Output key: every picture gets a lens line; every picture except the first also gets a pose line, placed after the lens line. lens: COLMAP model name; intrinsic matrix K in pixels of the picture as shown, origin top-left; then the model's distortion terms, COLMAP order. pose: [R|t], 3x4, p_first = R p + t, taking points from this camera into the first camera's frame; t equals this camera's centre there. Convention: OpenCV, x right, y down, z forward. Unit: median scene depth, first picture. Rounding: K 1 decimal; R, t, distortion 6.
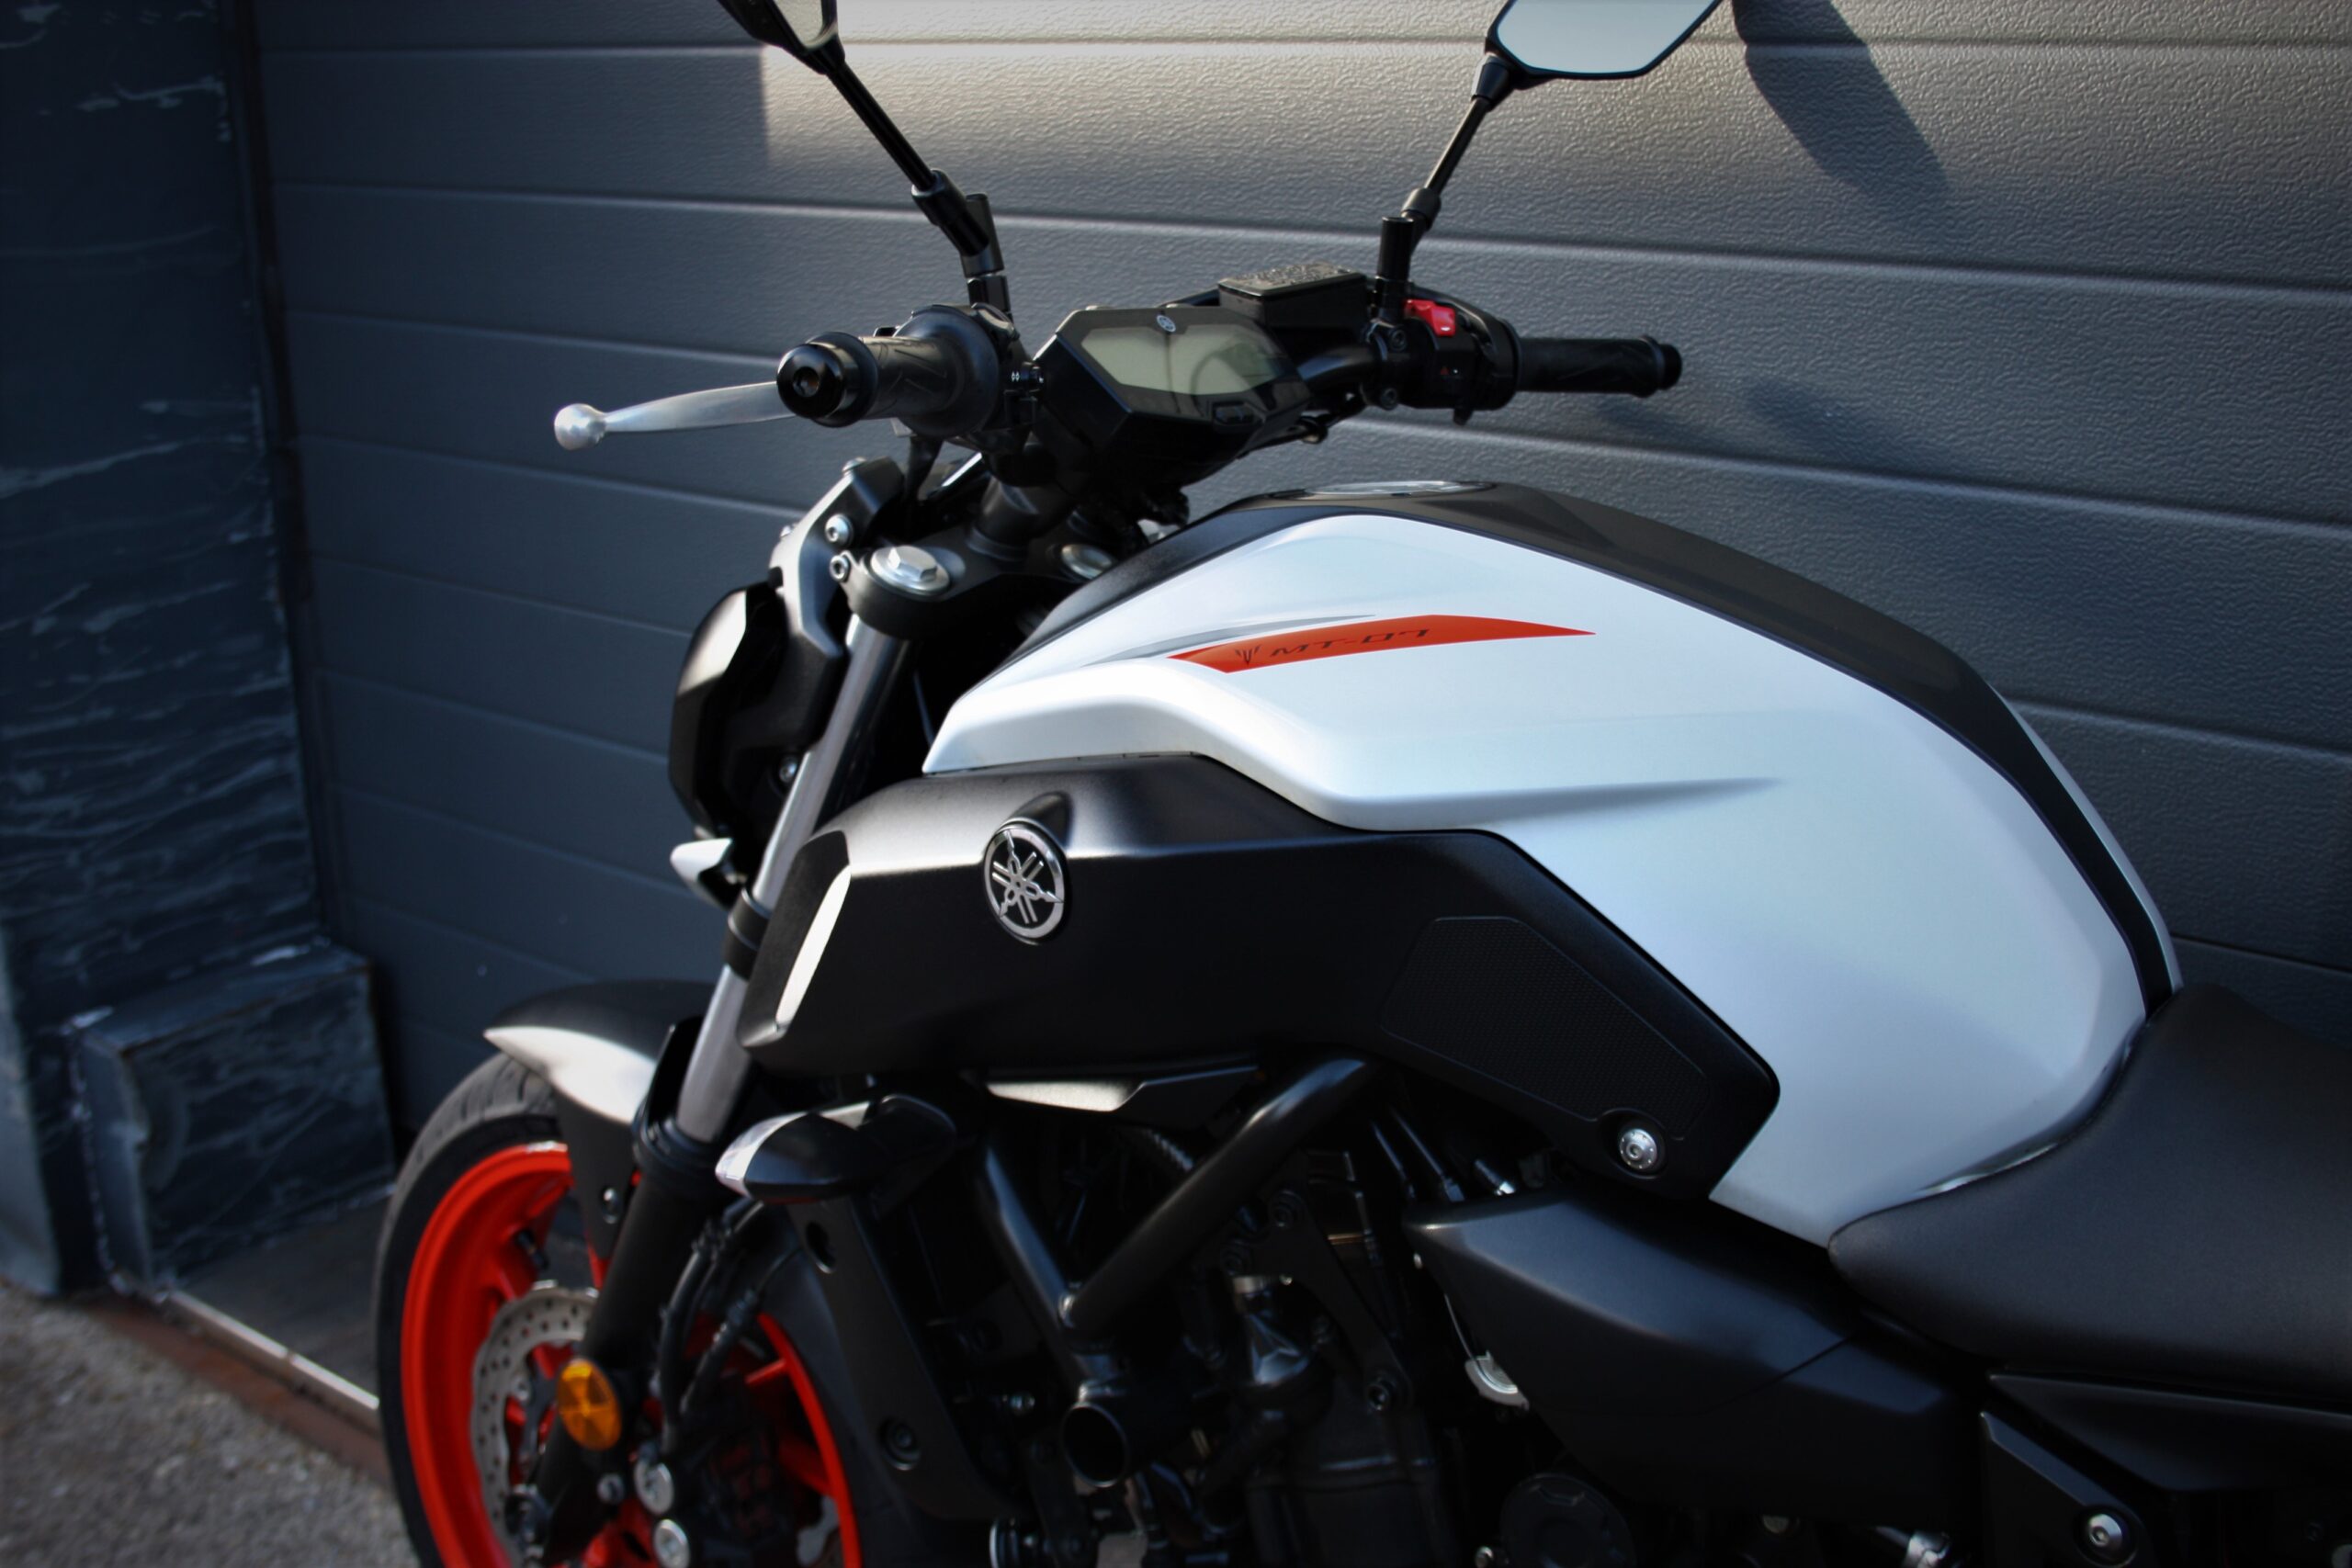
lens RADIAL K [[2480.3, 0, 1185.4], [0, 2480.3, 800.7], [0, 0, 1]] dist [-0.056218, 0.000000]
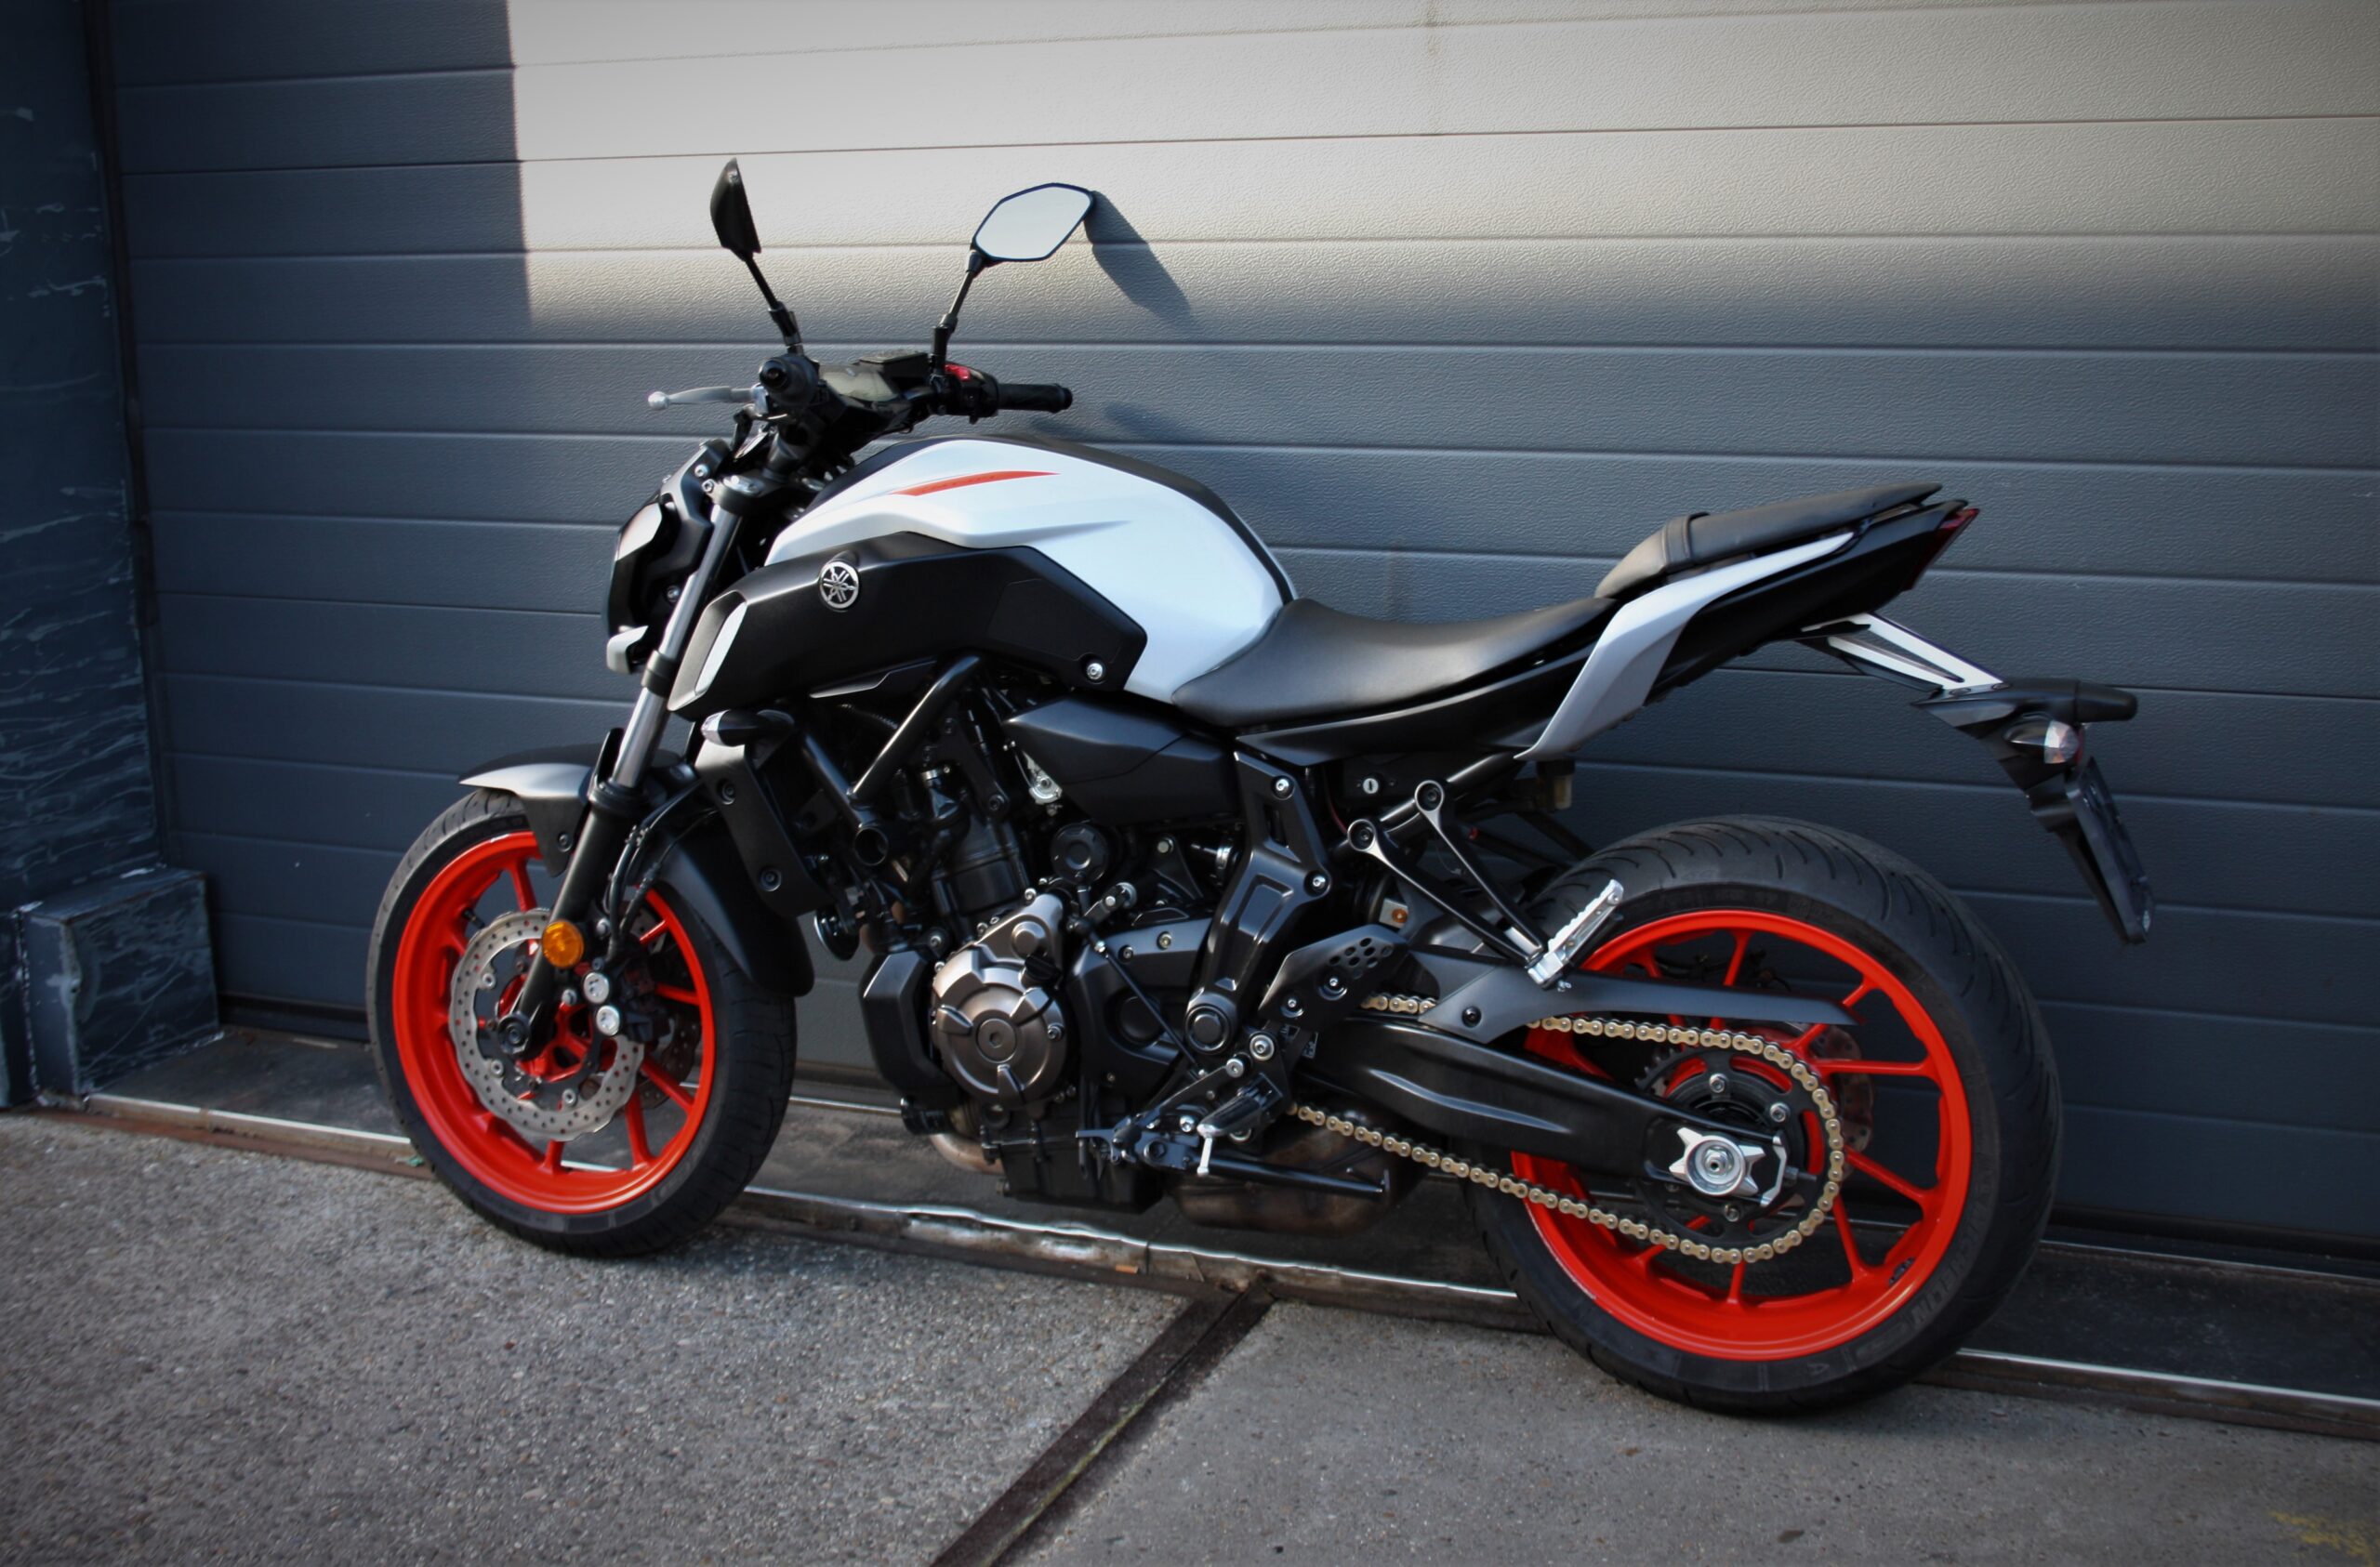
lens RADIAL K [[2676.4, 0, 1184.8], [0, 2676.4, 758.2], [0, 0, 1]] dist [-0.048206, 0.000000]
pose [[0.963863, -0.060871, 0.259350, -0.204313], [0.088179, 0.991566, -0.094985, 0.228954], [-0.251381, 0.114422, 0.961101, -0.756582]]
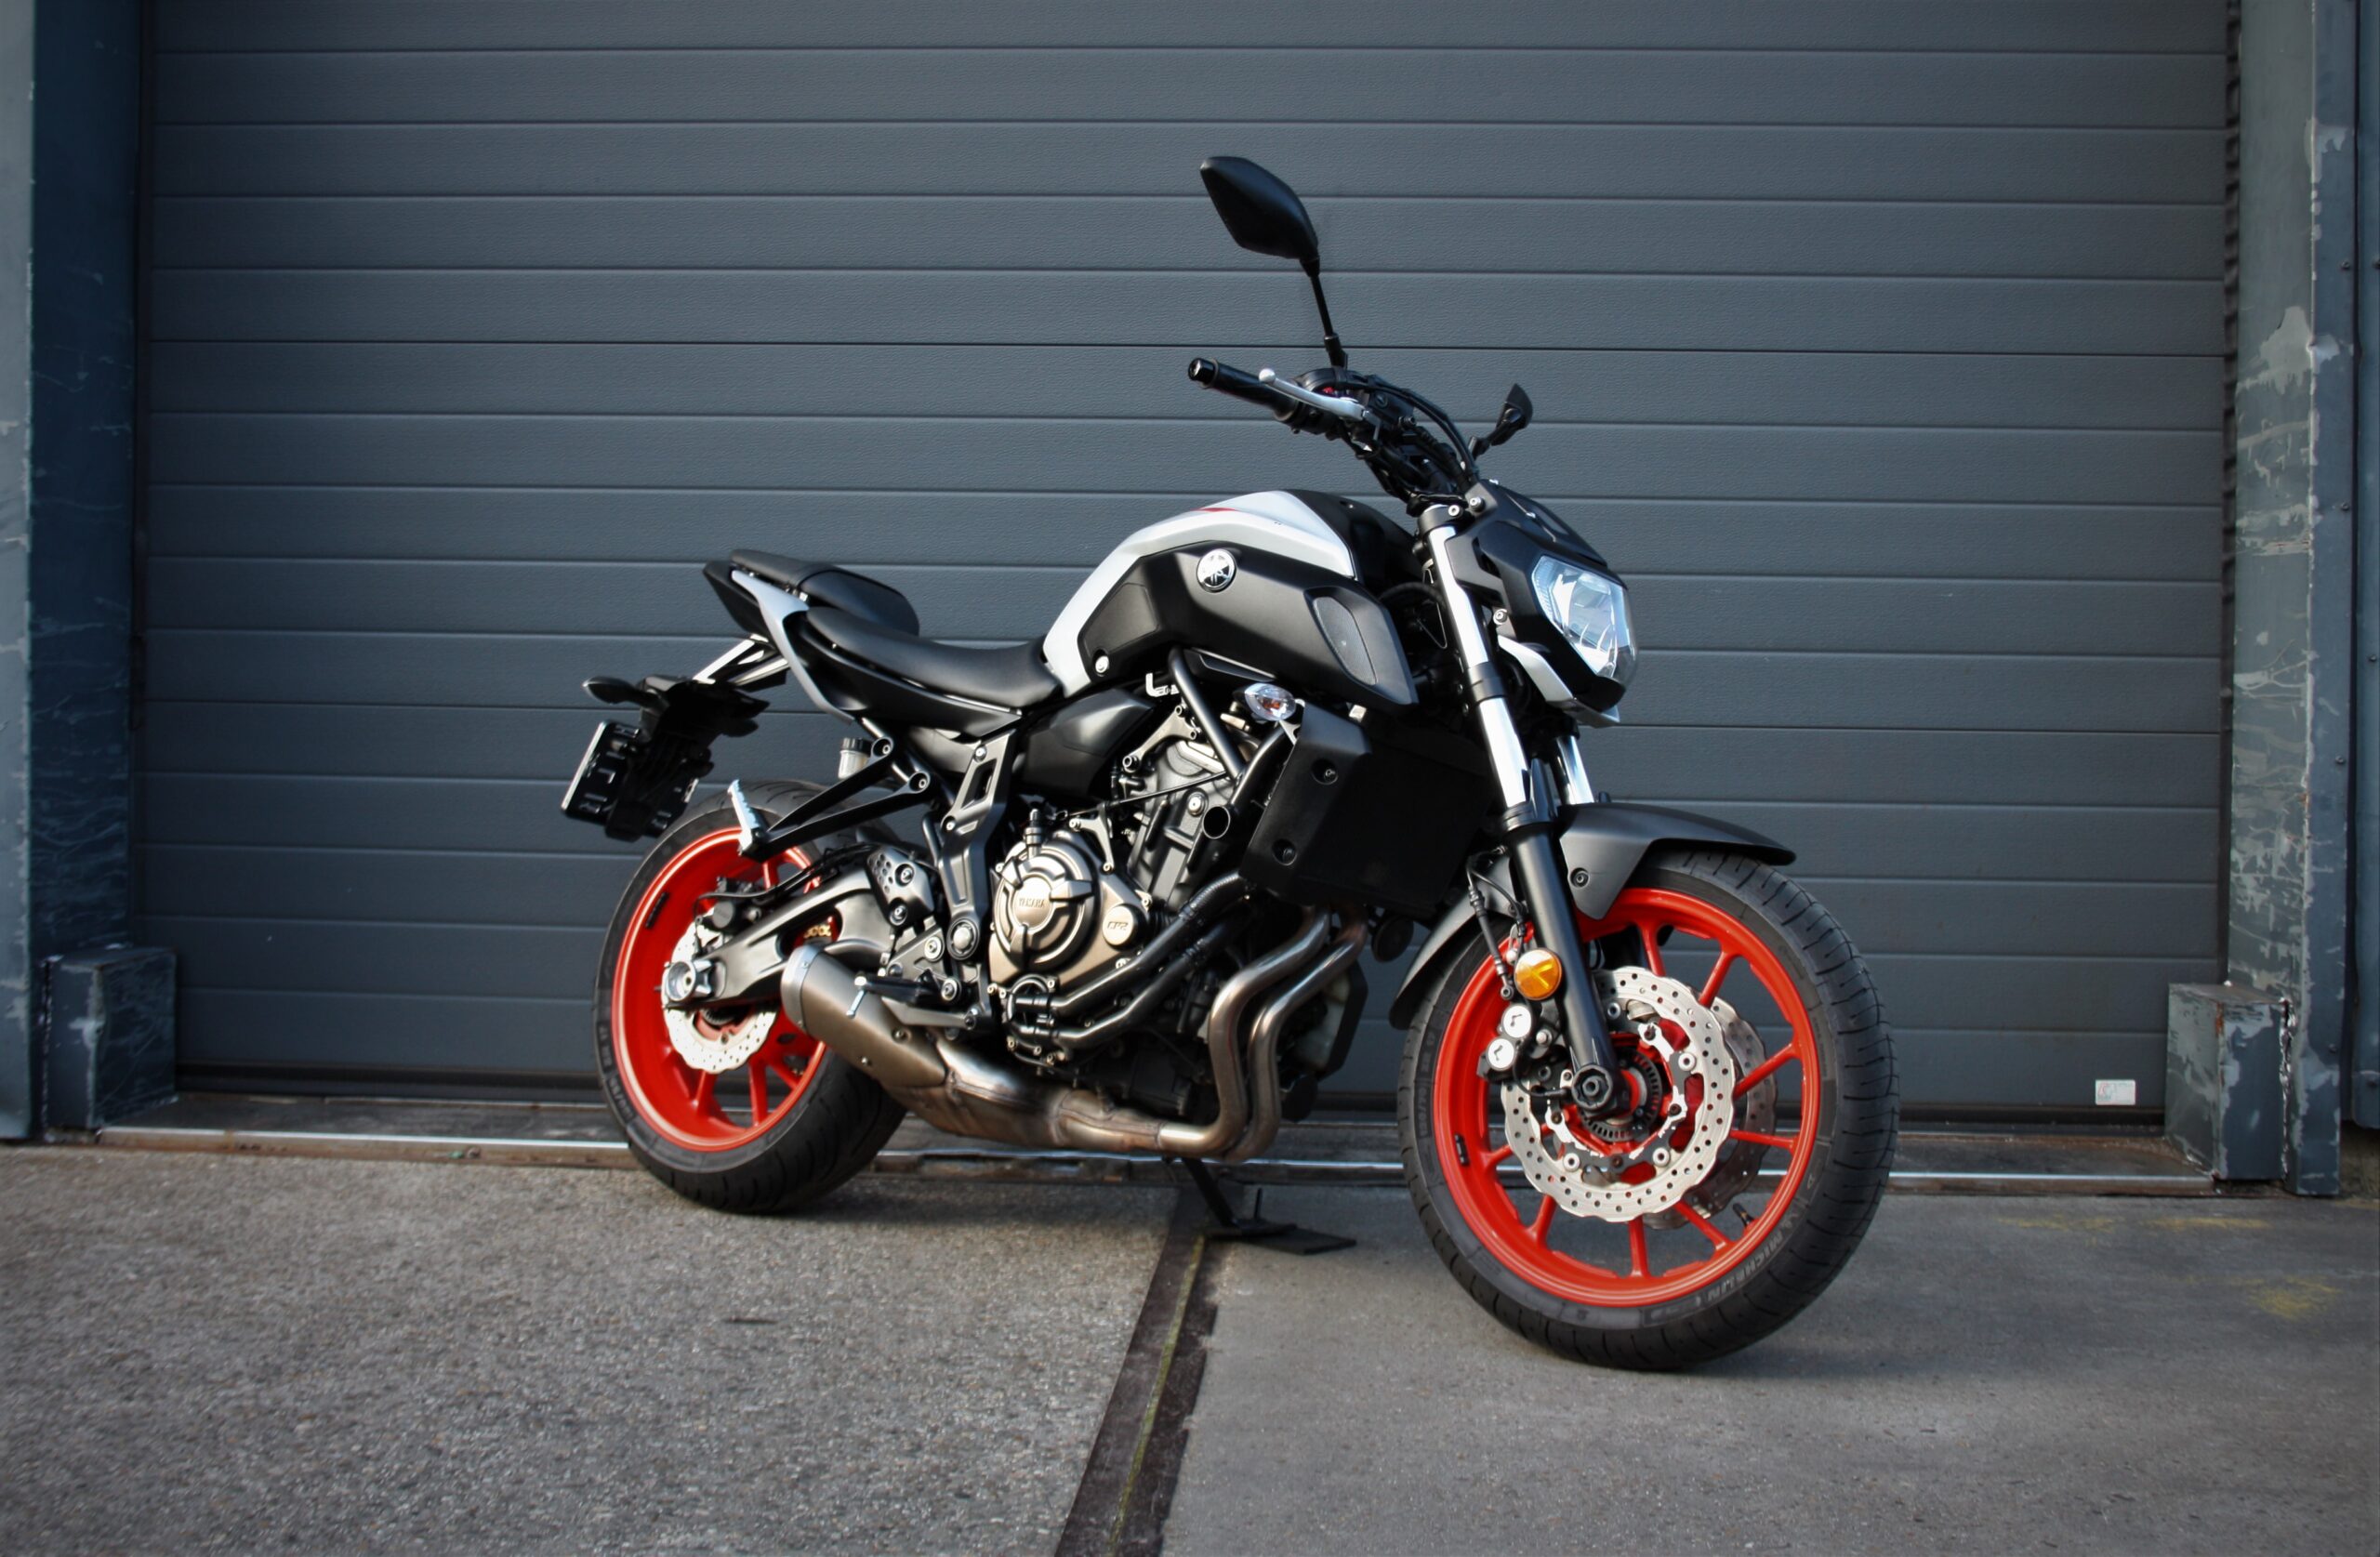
lens RADIAL K [[2708.8, 0, 1181.6], [0, 2708.8, 734.1], [0, 0, 1]] dist [-0.054175, 0.000000]
pose [[0.831467, 0.012686, 0.555430, -0.885393], [0.145860, 0.959685, -0.240269, 0.524063], [-0.536086, 0.280790, 0.796096, -0.937069]]
